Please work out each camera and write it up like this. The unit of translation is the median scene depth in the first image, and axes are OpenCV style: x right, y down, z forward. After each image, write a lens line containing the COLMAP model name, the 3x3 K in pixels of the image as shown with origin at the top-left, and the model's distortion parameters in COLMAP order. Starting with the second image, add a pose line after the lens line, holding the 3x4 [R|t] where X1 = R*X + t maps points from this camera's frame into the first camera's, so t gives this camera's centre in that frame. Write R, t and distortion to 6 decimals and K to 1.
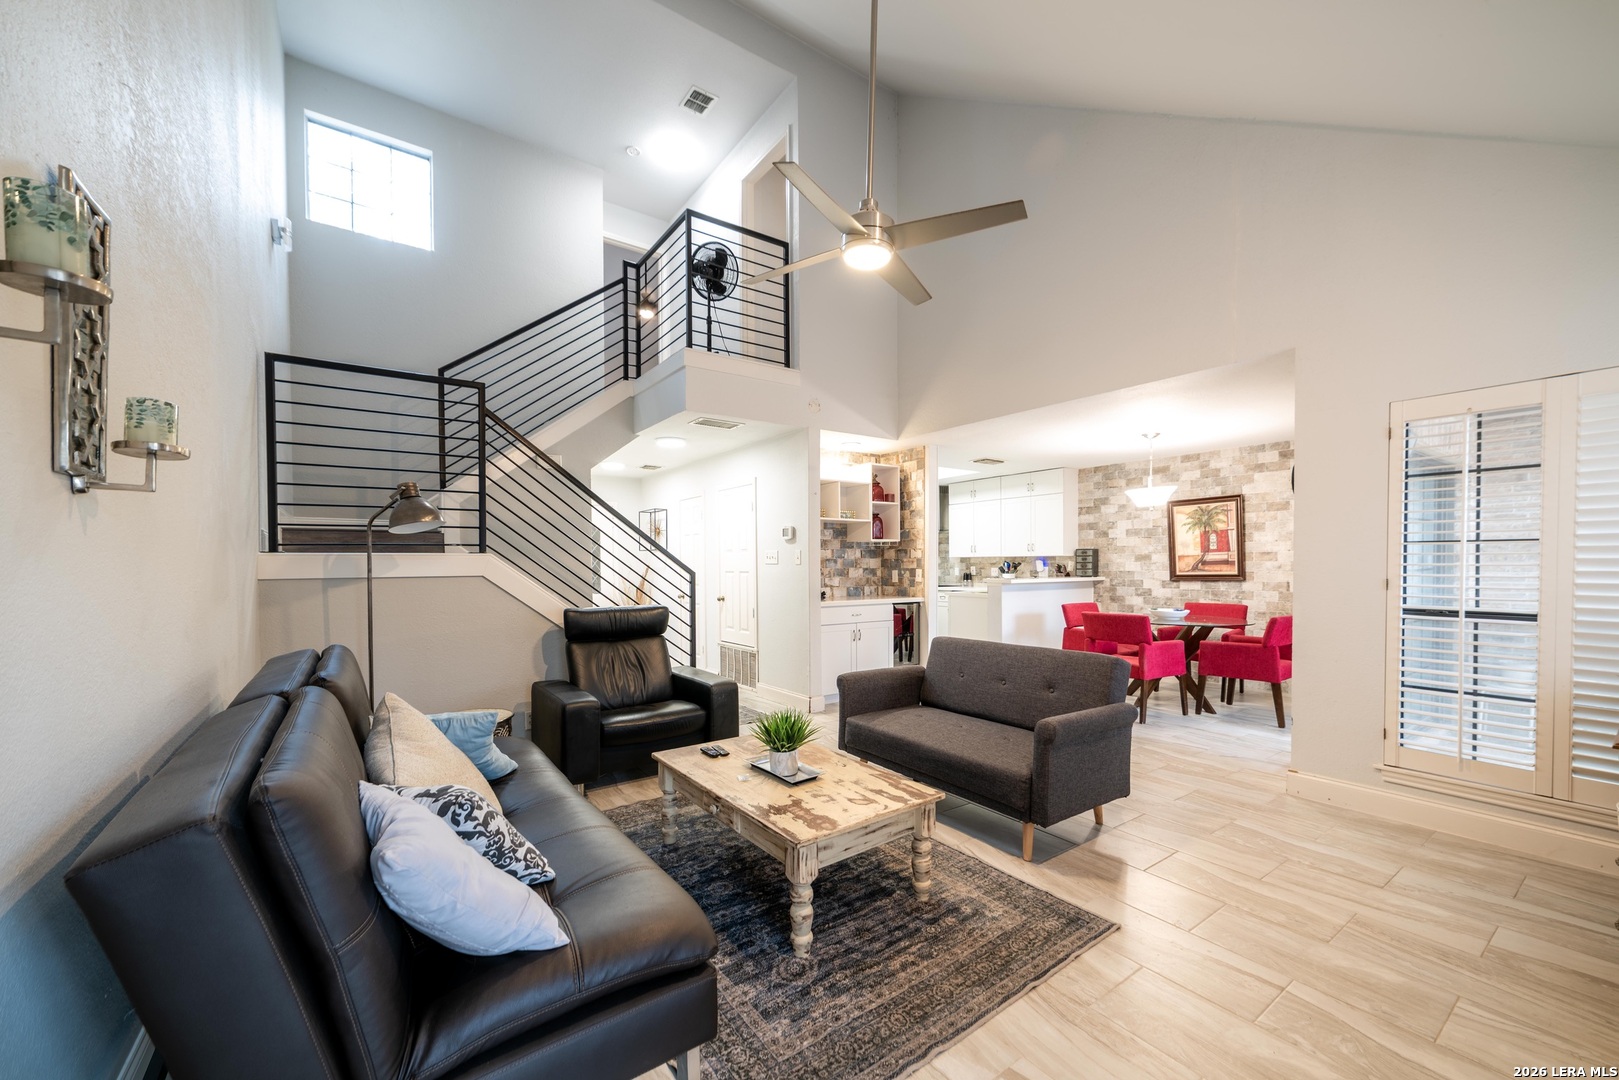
lens RADIAL K [[628.0, 0, 811.5], [0, 628.0, 573.0], [0, 0, 1]] dist [0.001401, 0.000740]
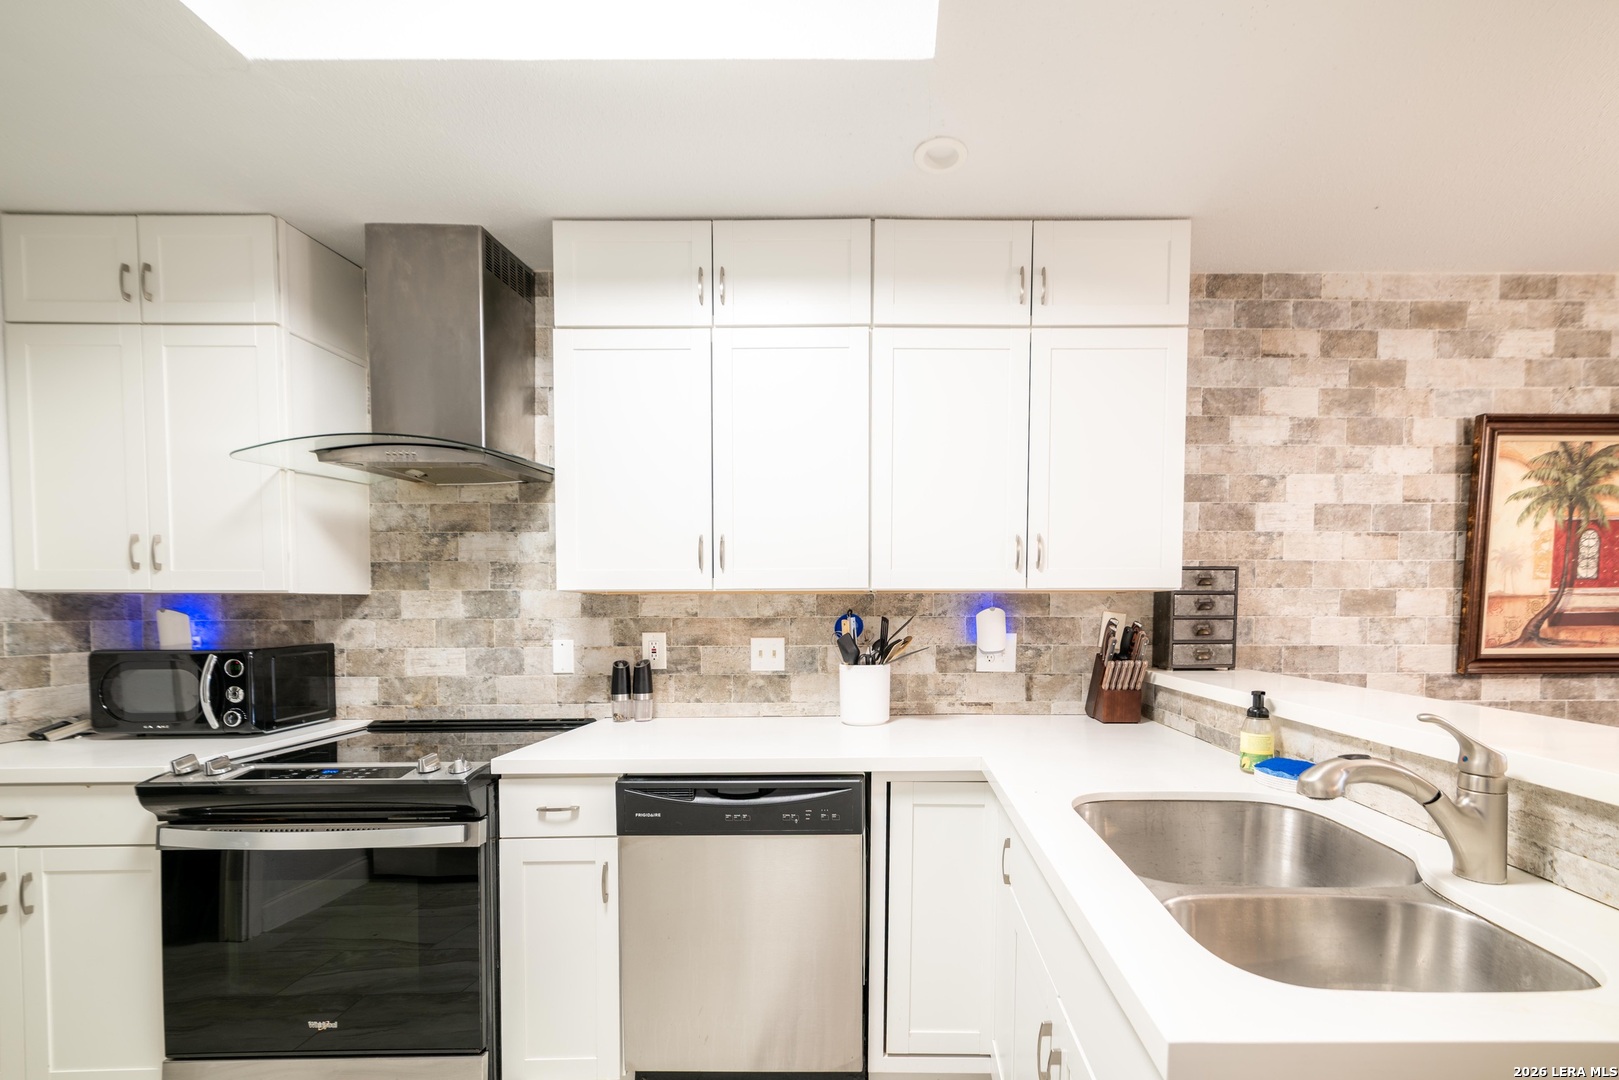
lens RADIAL K [[649.5, 0, 811.5], [0, 649.5, 627.5], [0, 0, 1]] dist [0.000762, 0.000358]
pose [[0.569803, -0.015172, 0.821641, 0.133419], [0.011391, 0.999879, 0.010563, -0.020718], [-0.821702, 0.003340, 0.569907, 1.182962]]
